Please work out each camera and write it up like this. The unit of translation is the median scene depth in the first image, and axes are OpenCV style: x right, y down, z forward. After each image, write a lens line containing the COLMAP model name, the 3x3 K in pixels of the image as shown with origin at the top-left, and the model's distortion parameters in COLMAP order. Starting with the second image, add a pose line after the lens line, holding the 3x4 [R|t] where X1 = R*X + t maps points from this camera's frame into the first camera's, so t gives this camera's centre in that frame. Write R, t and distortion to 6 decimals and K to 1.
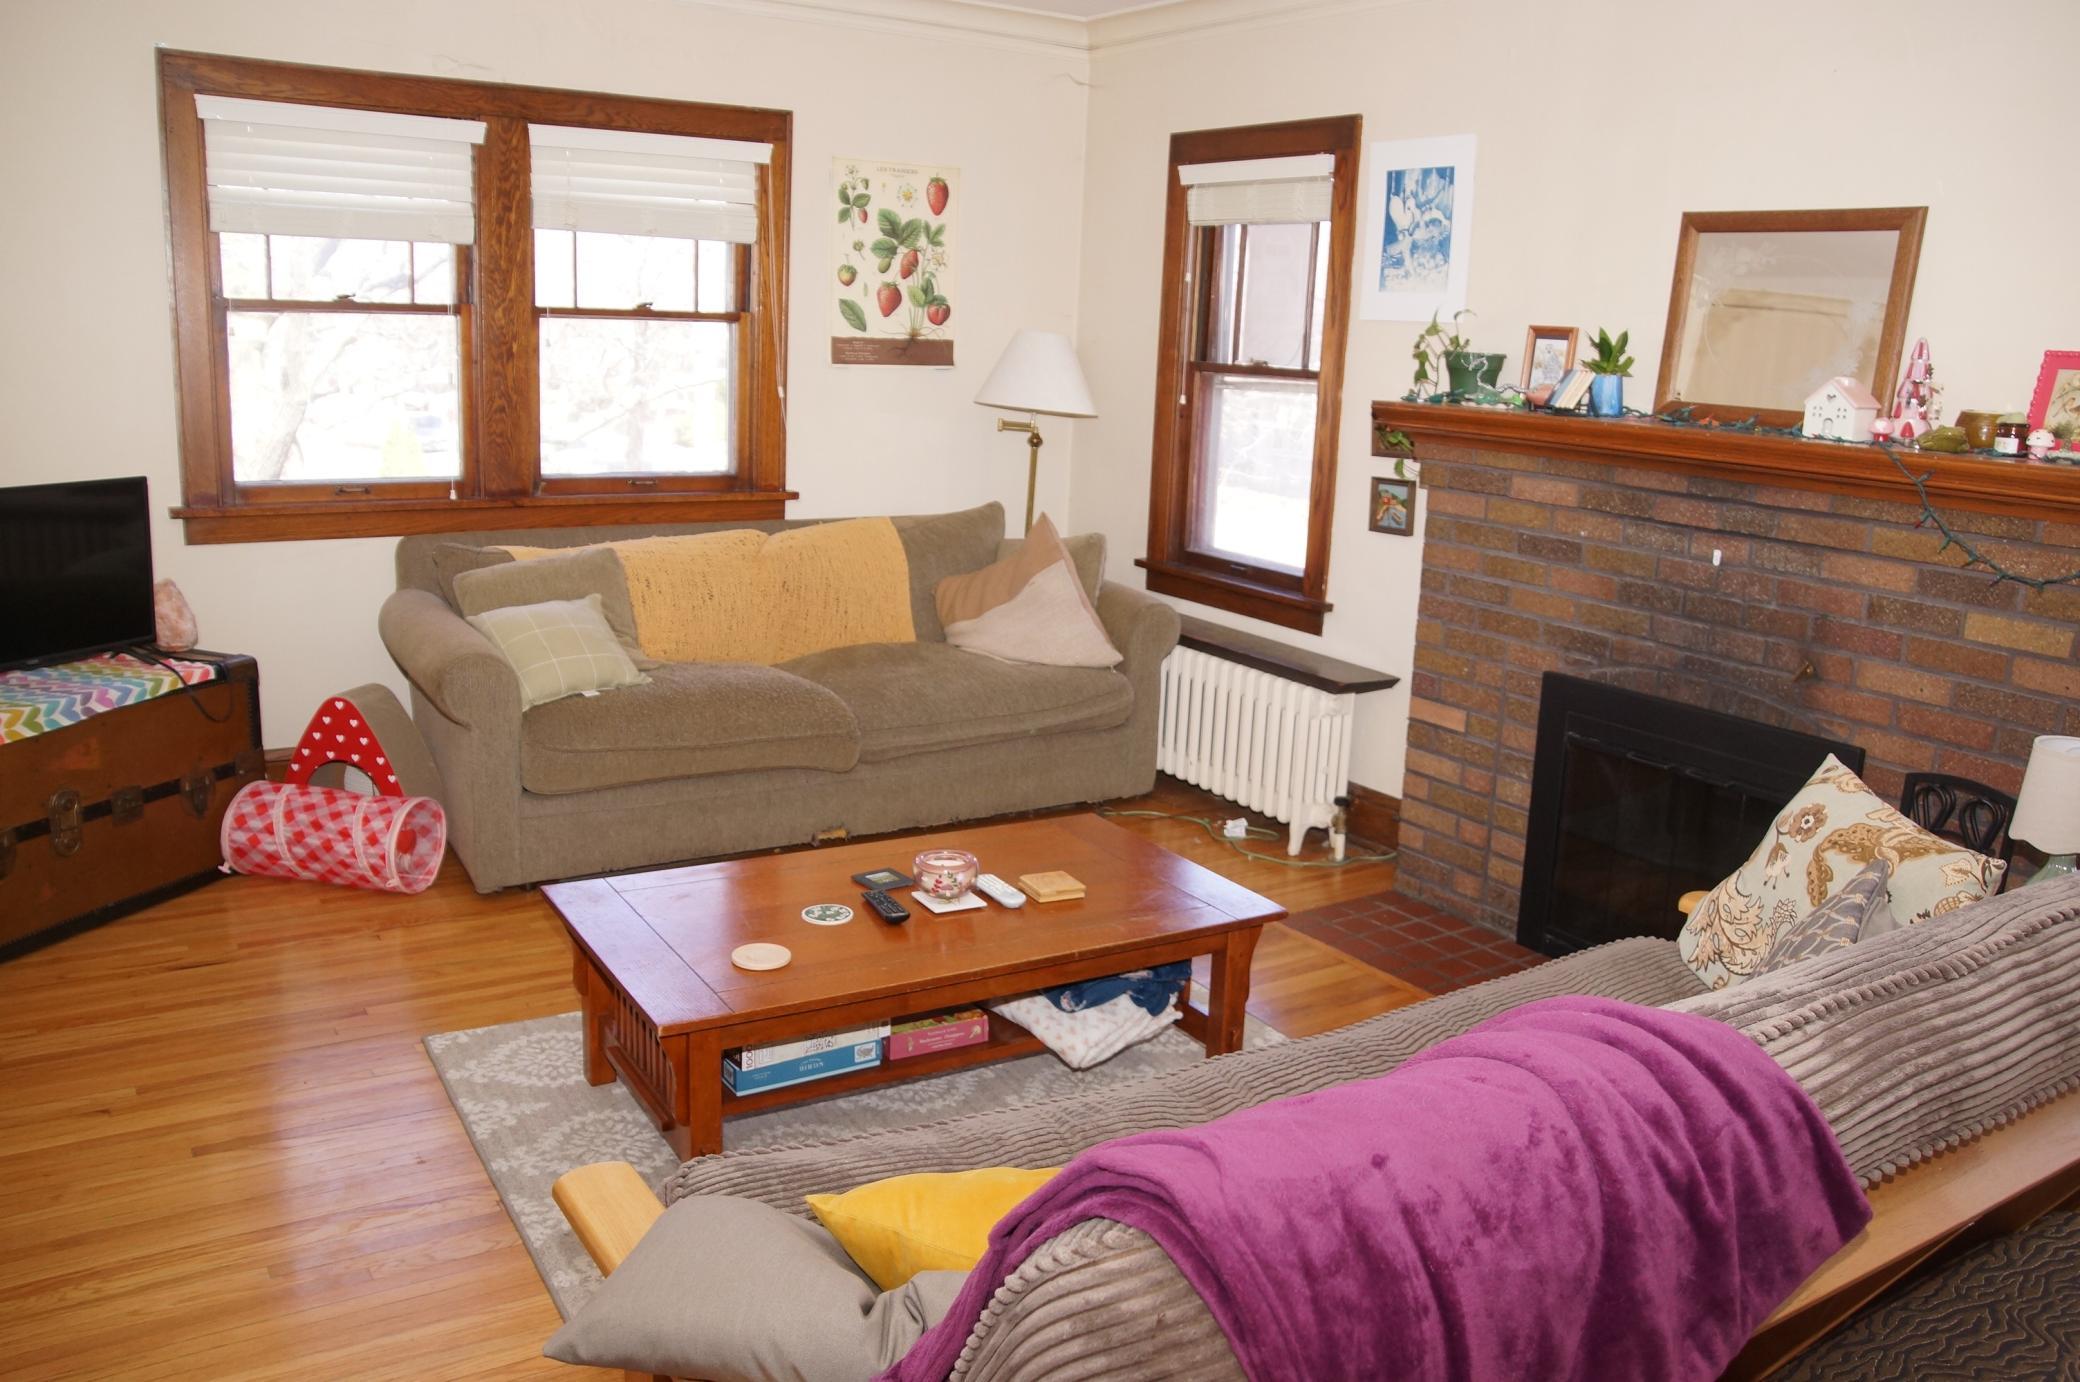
lens RADIAL K [[1653.4, 0, 1050.1], [0, 1653.4, 714.1], [0, 0, 1]] dist [-0.148460, 0.119477]
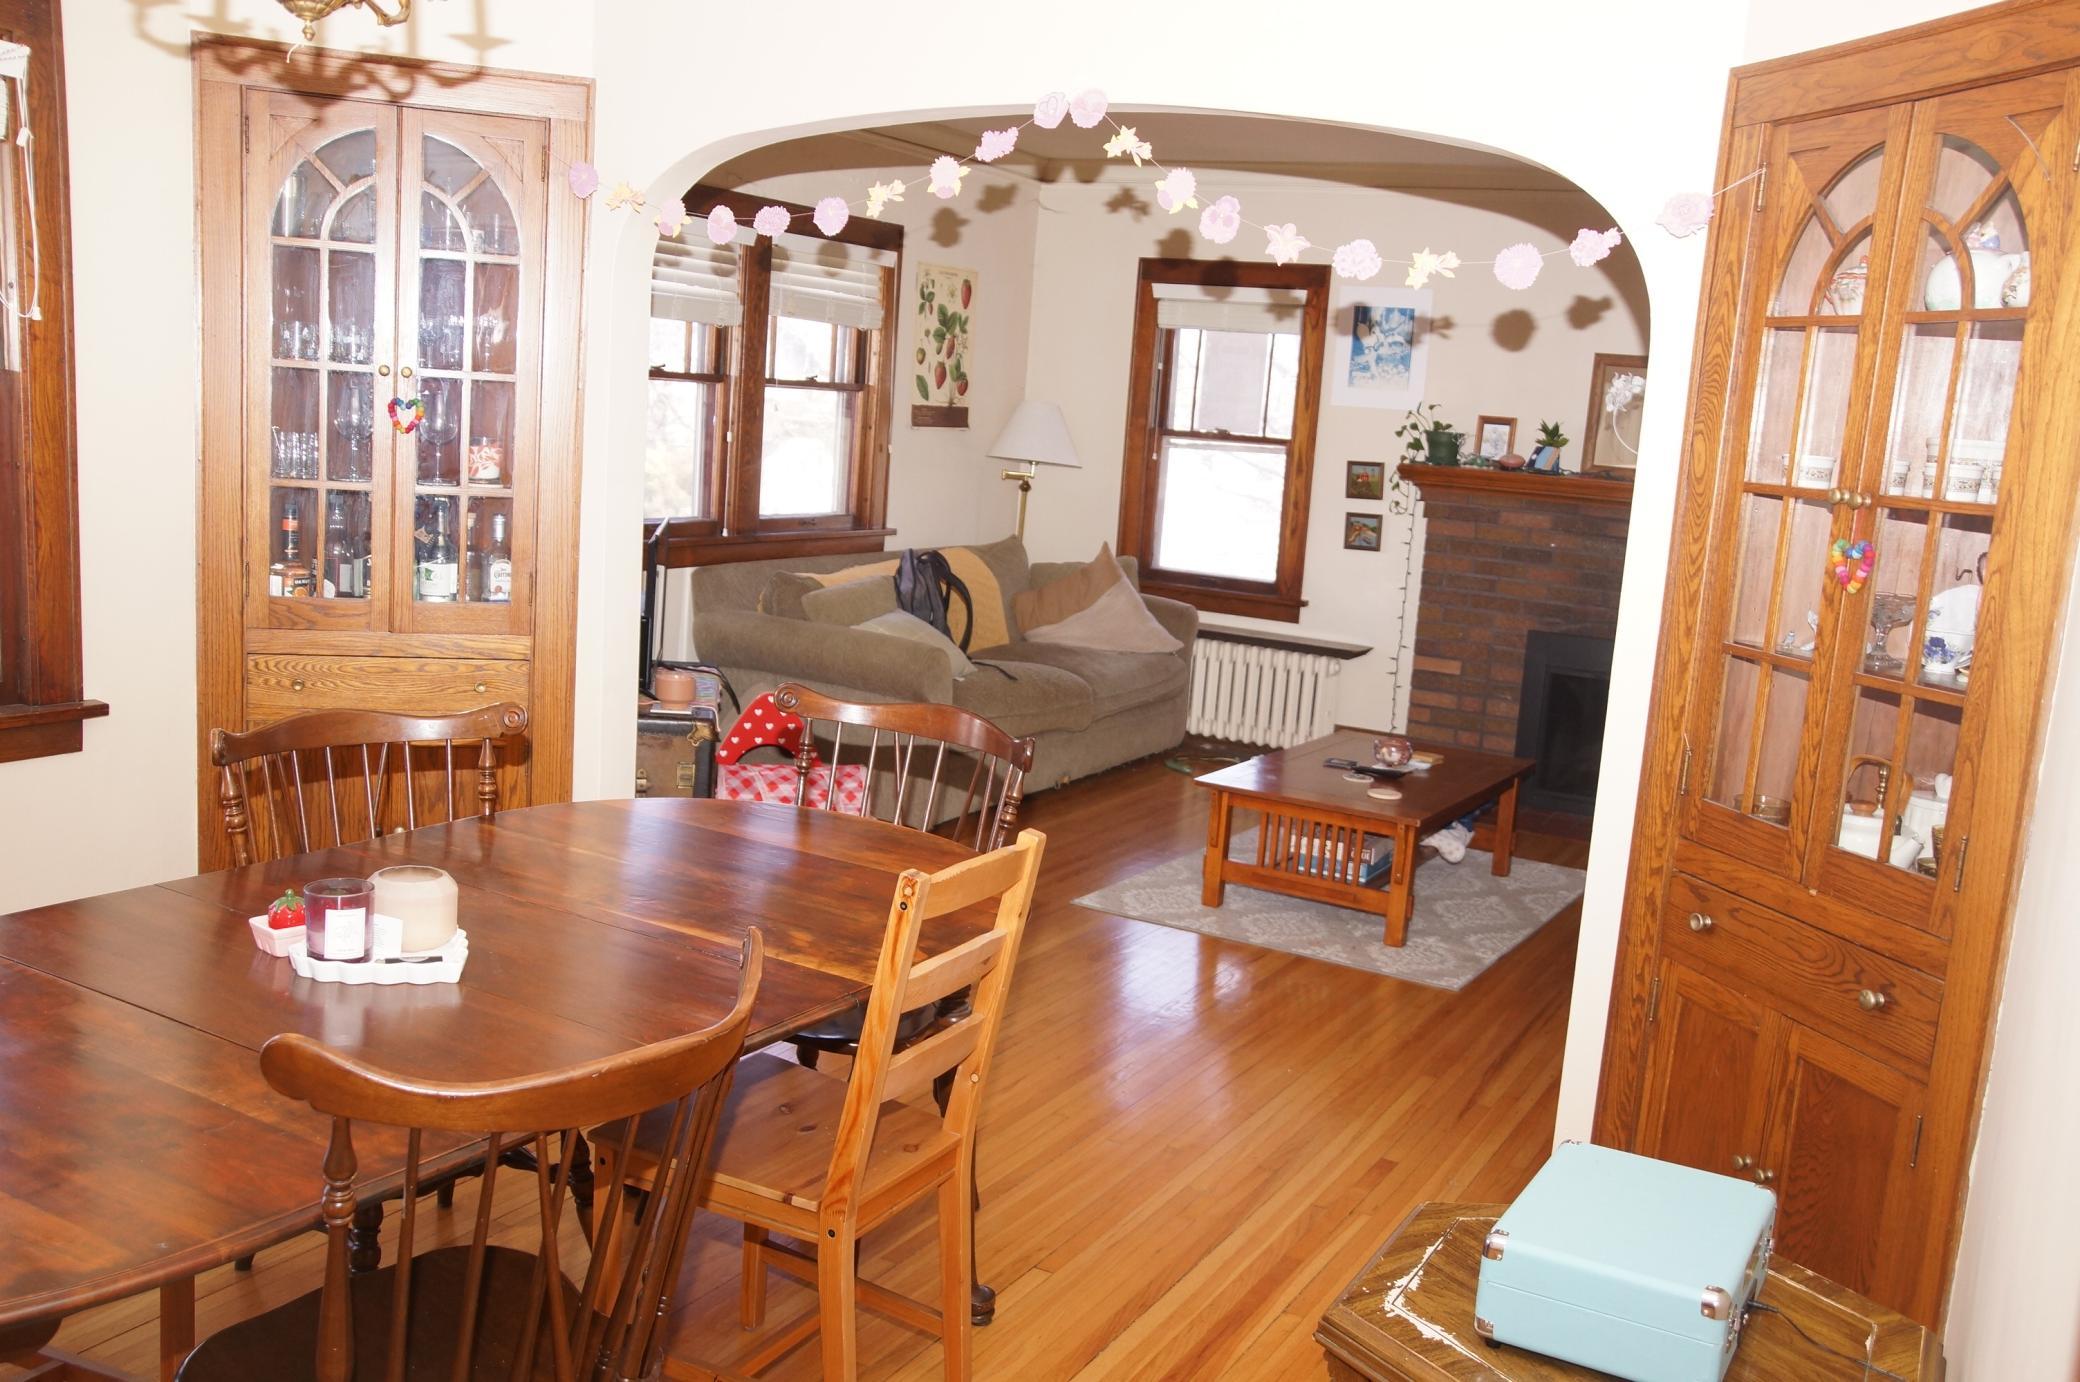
lens RADIAL K [[1872.2, 0, 1044.9], [0, 1872.2, 720.5], [0, 0, 1]] dist [-0.078290, 0.014440]
pose [[0.876178, -0.063407, 0.477799, -0.905214], [0.077787, 0.996916, -0.010346, 0.040258], [-0.475670, 0.046232, 0.878408, -0.356089]]
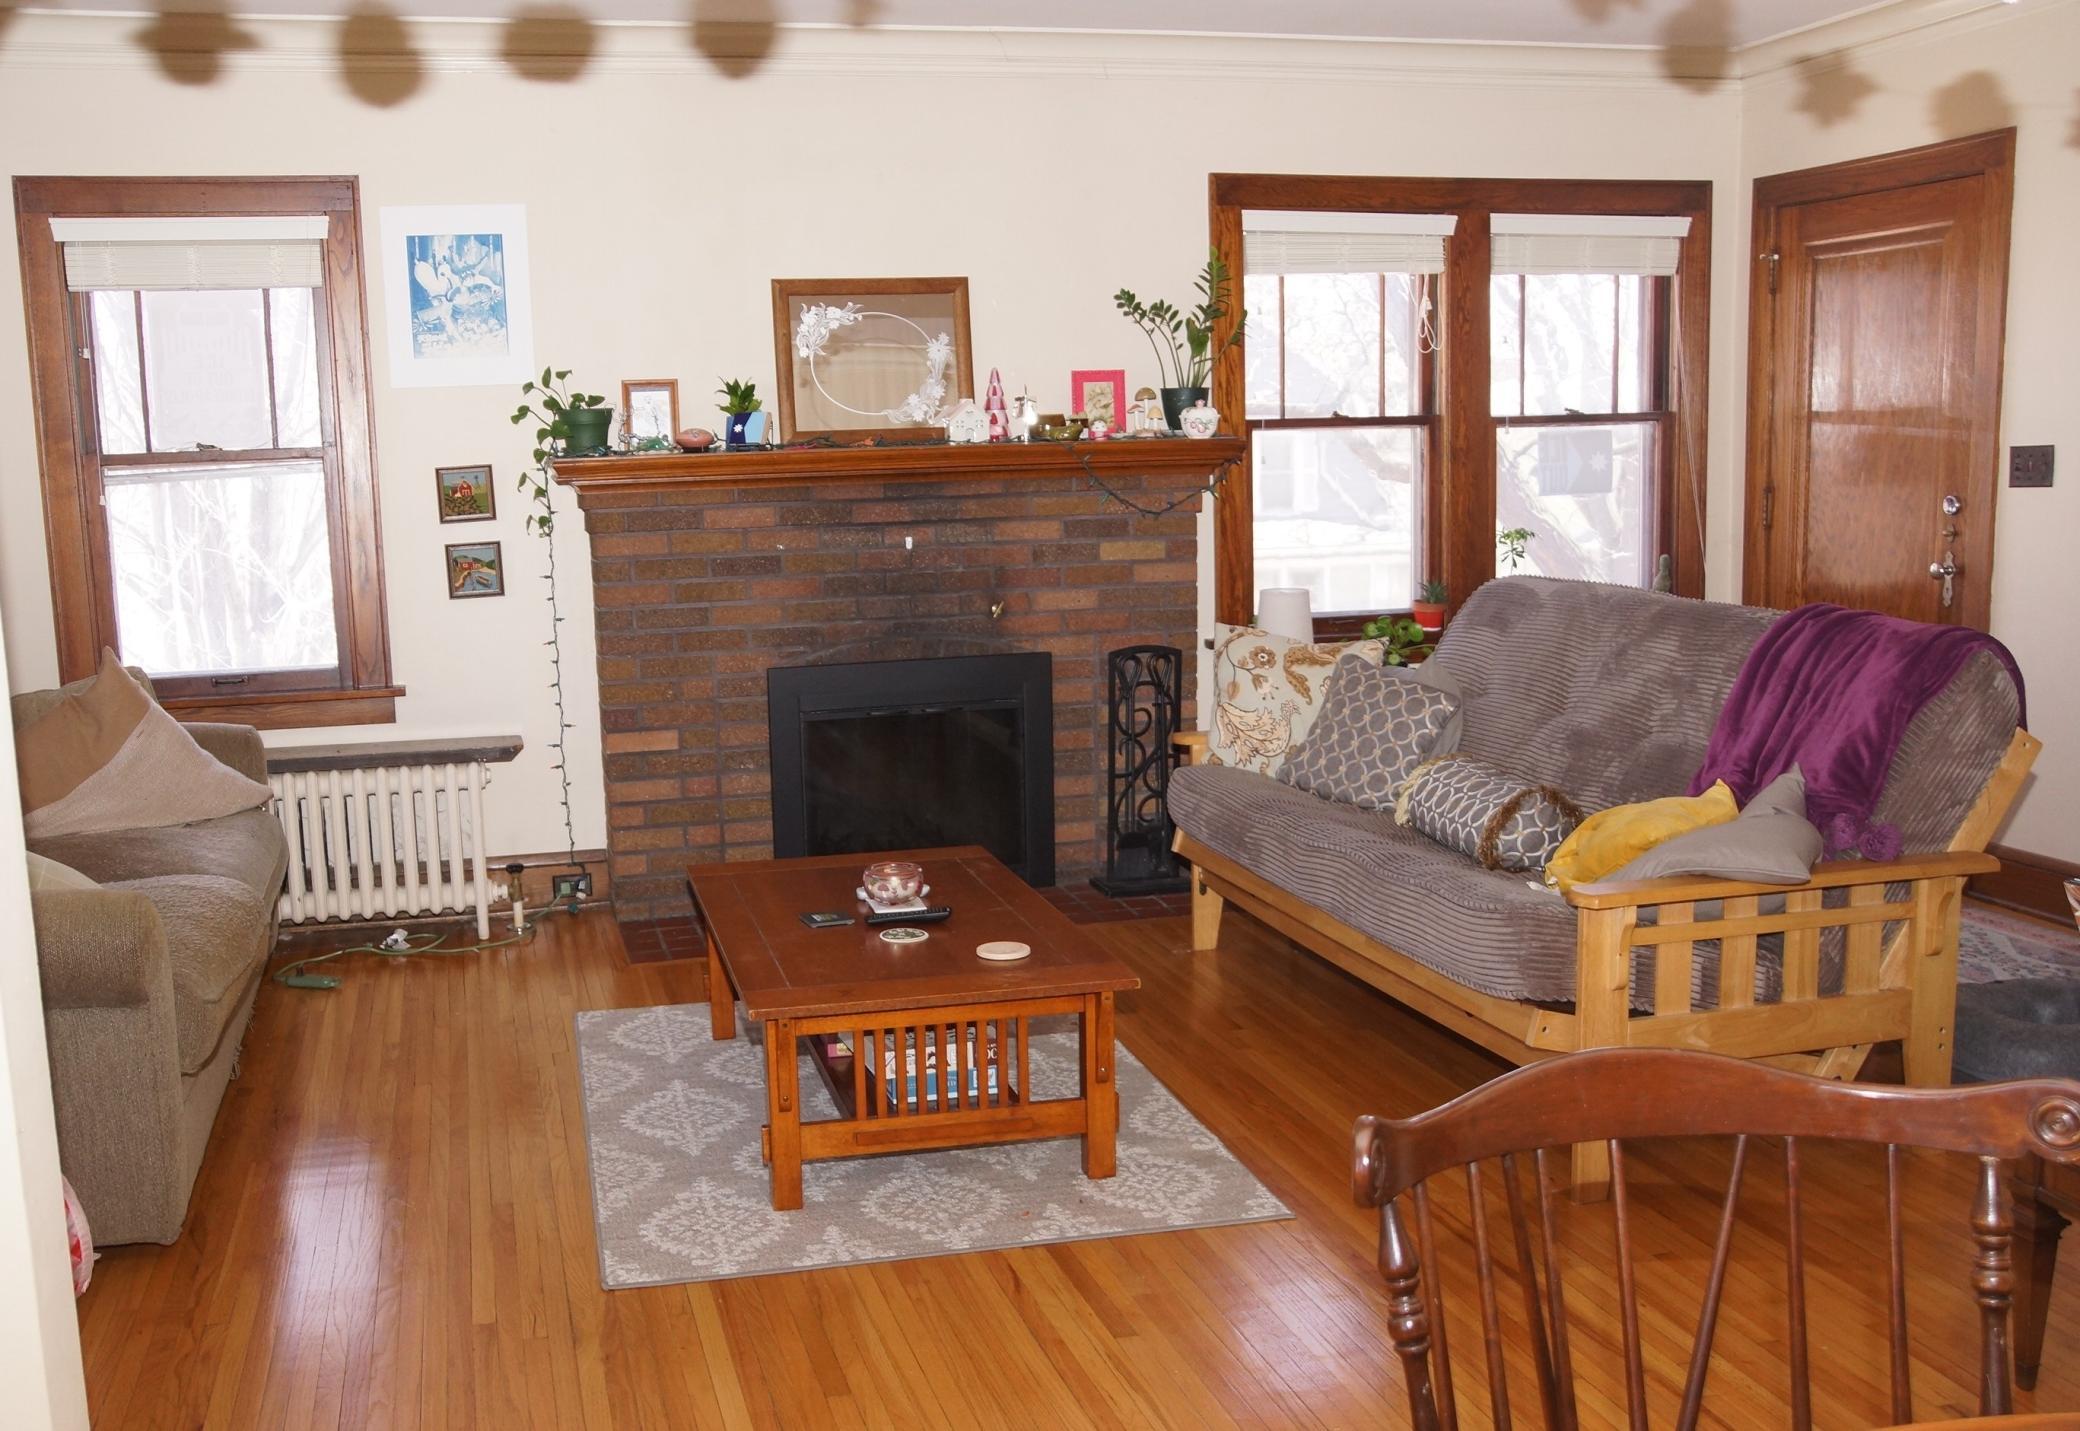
lens RADIAL K [[2034.3, 0, 941.6], [0, 2034.3, 753.2], [0, 0, 1]] dist [-0.067780, 0.000000]
pose [[0.328848, -0.199973, 0.922968, -0.903672], [0.257762, 0.959221, 0.115988, -0.094163], [-0.908525, 0.199764, 0.366983, 0.325790]]
